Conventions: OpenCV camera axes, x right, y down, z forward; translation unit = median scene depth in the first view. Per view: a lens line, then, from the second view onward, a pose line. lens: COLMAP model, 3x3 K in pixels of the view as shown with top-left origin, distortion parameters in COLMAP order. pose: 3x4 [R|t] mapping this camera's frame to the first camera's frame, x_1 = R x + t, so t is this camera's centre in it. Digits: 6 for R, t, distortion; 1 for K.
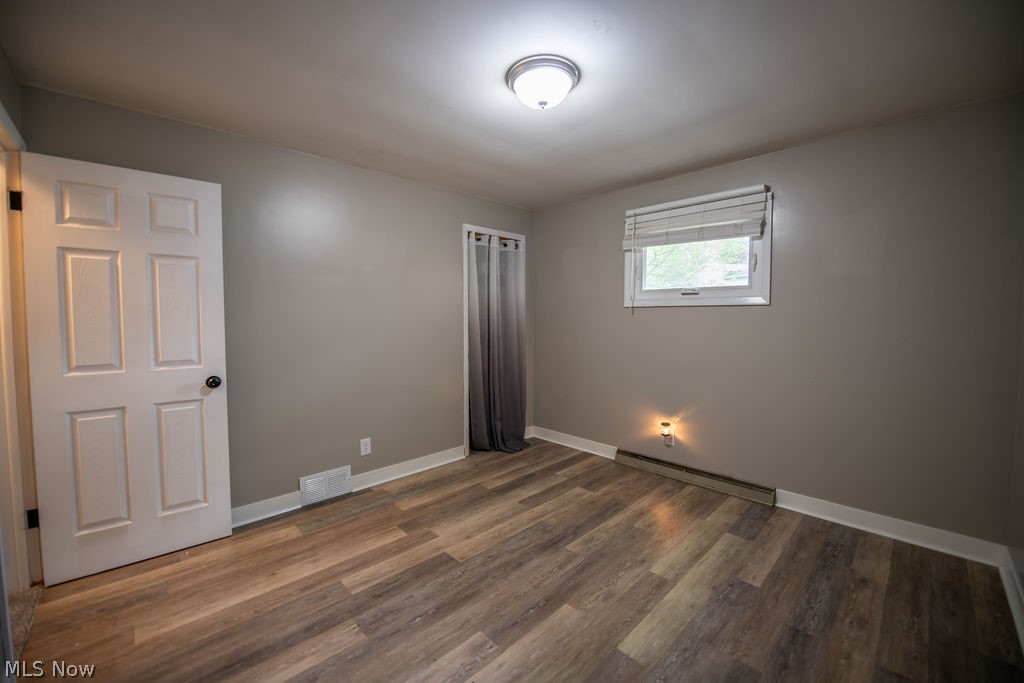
lens RADIAL K [[405.9, 0, 514.3], [0, 405.9, 338.3], [0, 0, 1]] dist [-0.016973, -0.002458]
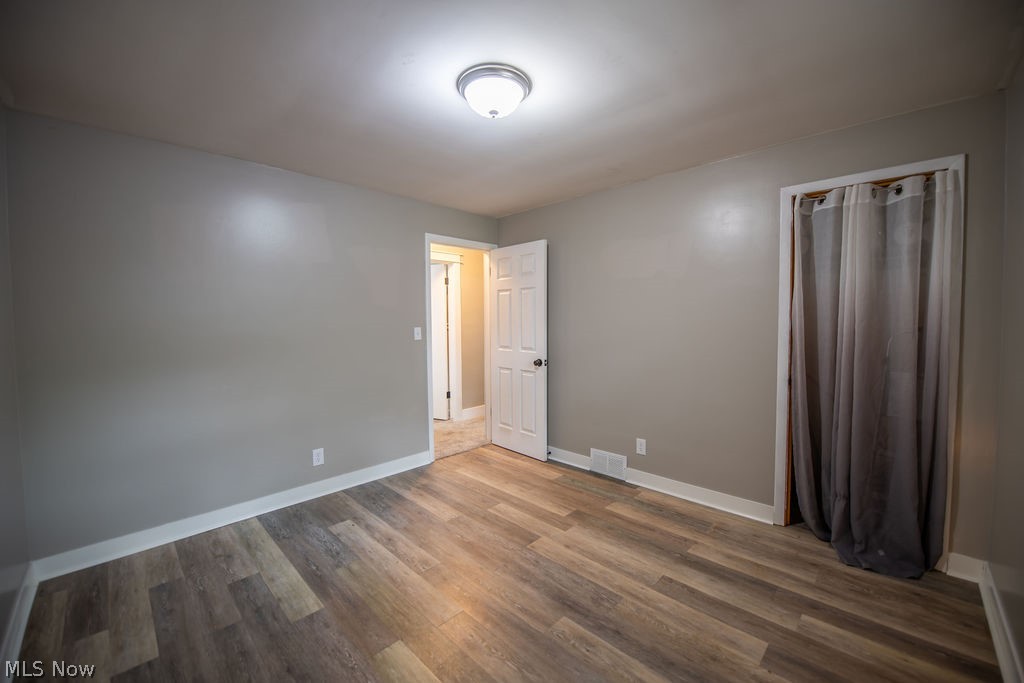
lens RADIAL K [[405.9, 0, 514.0], [0, 405.9, 337.5], [0, 0, 1]] dist [-0.016973, -0.002458]
pose [[0.024257, 0.047259, -0.998588, 0.779942], [-0.045269, 0.997909, 0.046127, -0.055847], [0.998680, 0.044087, 0.026346, 0.750377]]
